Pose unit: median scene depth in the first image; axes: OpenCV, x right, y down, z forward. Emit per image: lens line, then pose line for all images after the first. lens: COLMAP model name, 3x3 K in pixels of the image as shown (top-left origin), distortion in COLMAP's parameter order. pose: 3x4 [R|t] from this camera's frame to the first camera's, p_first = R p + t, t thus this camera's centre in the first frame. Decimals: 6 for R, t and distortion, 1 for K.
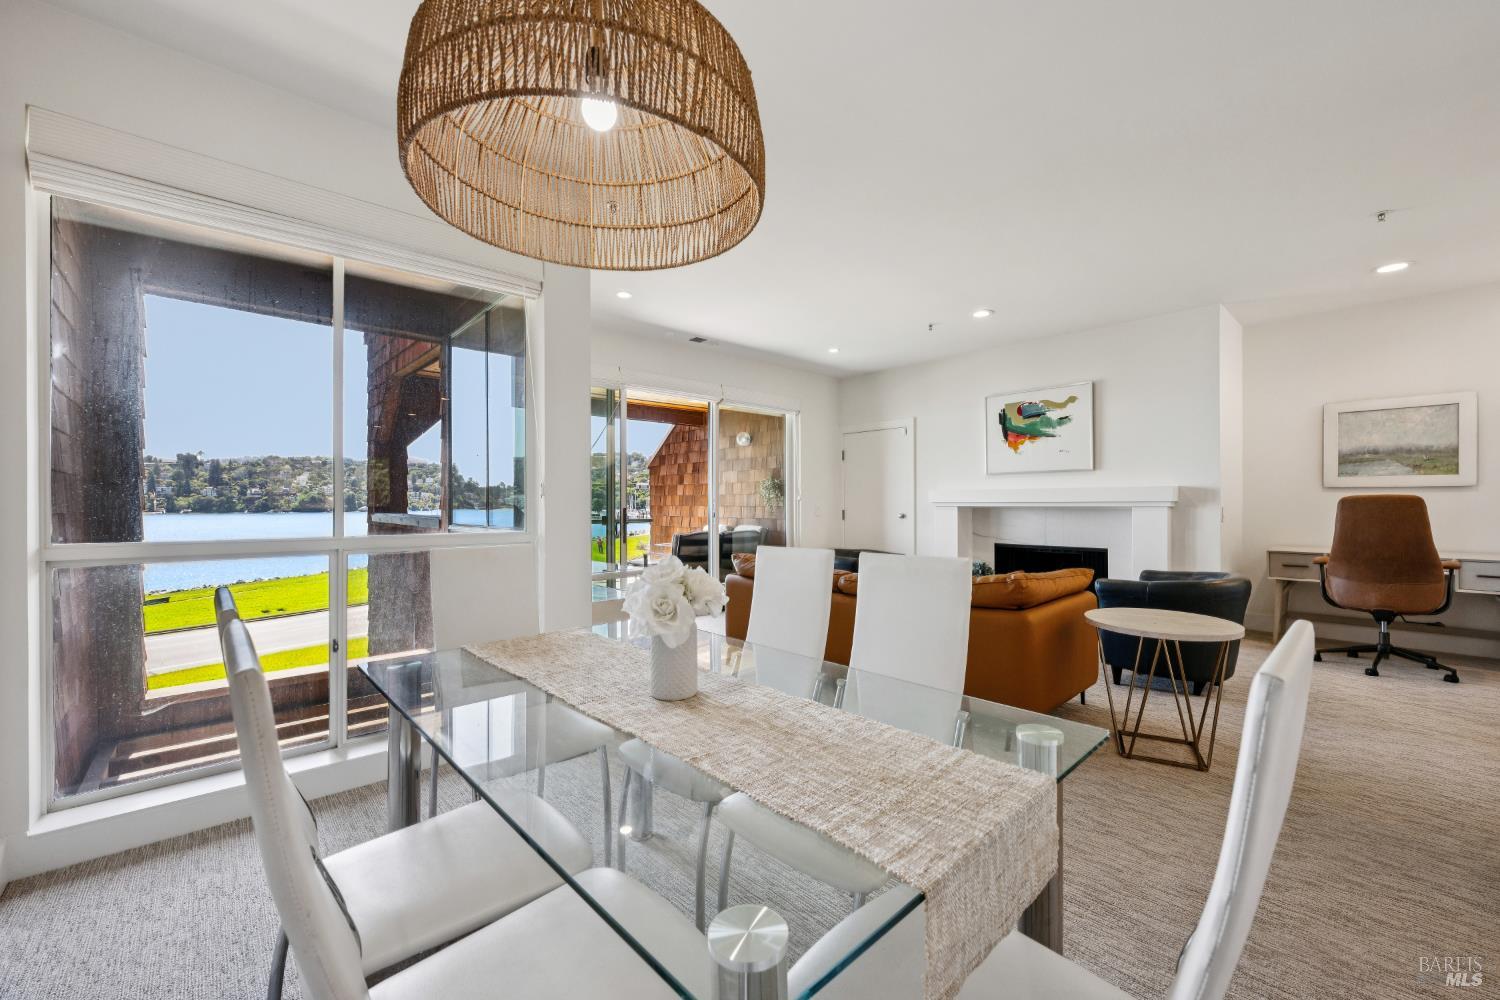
lens RADIAL K [[589.1, 0, 750.0], [0, 589.1, 500.0], [0, 0, 1]] dist [0.000799, 0.000030]
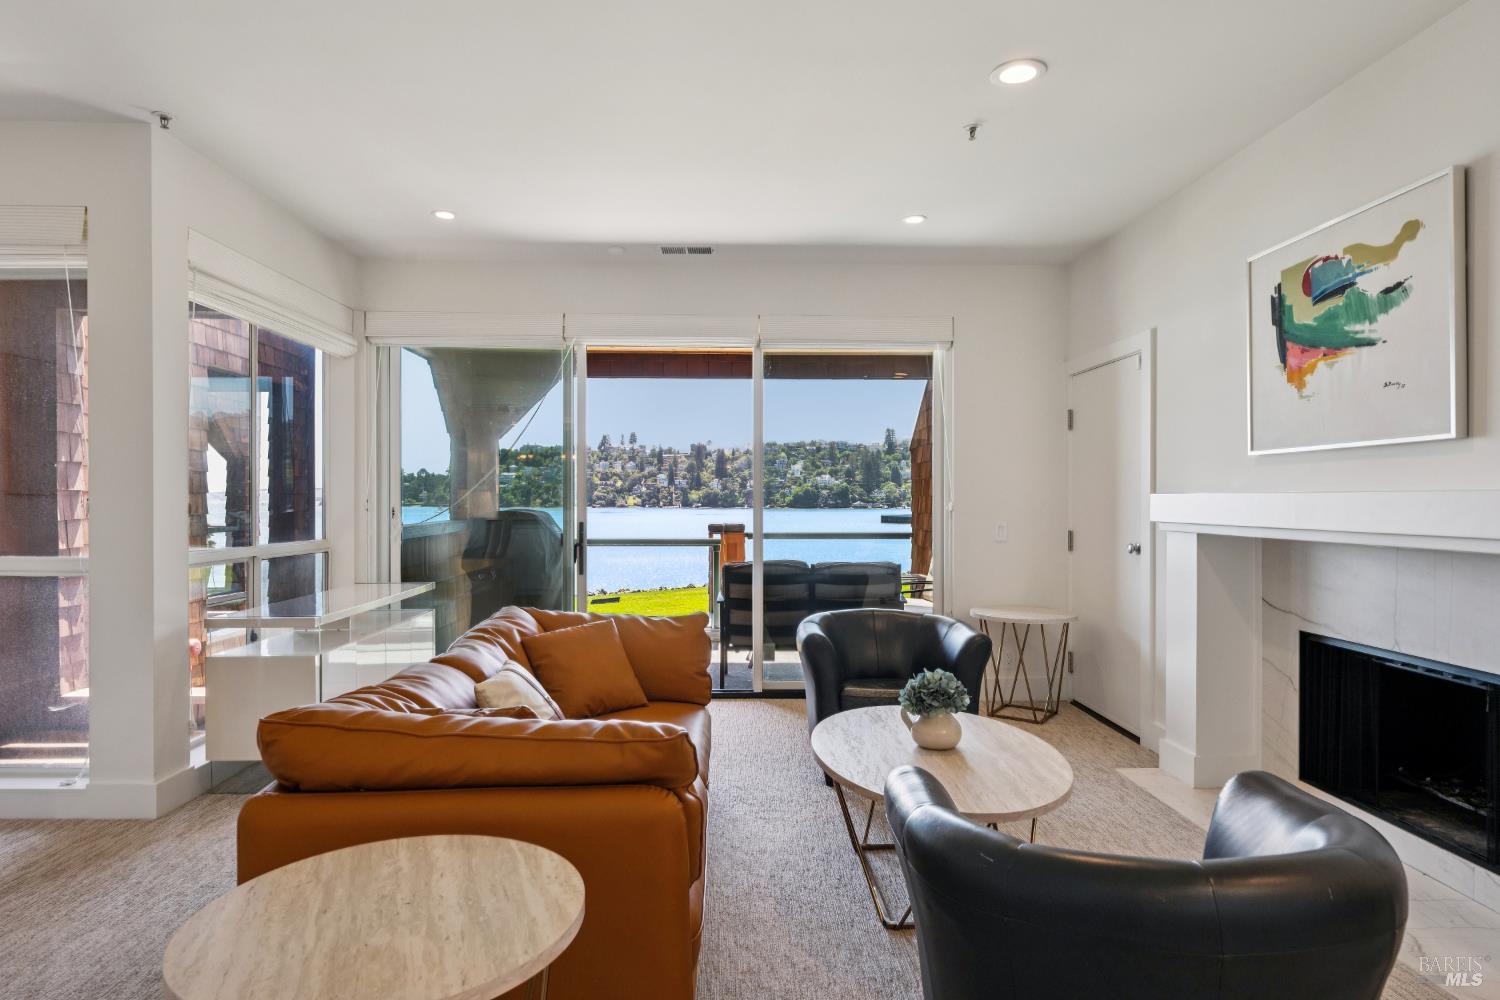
lens RADIAL K [[876.9, 0, 750.0], [0, 876.9, 500.0], [0, 0, 1]] dist [-0.002336, -0.000744]
pose [[0.755961, 0.005126, -0.654596, 0.513124], [-0.000070, 0.999970, 0.007749, -0.017619], [0.654616, -0.005812, 0.755939, 0.324880]]
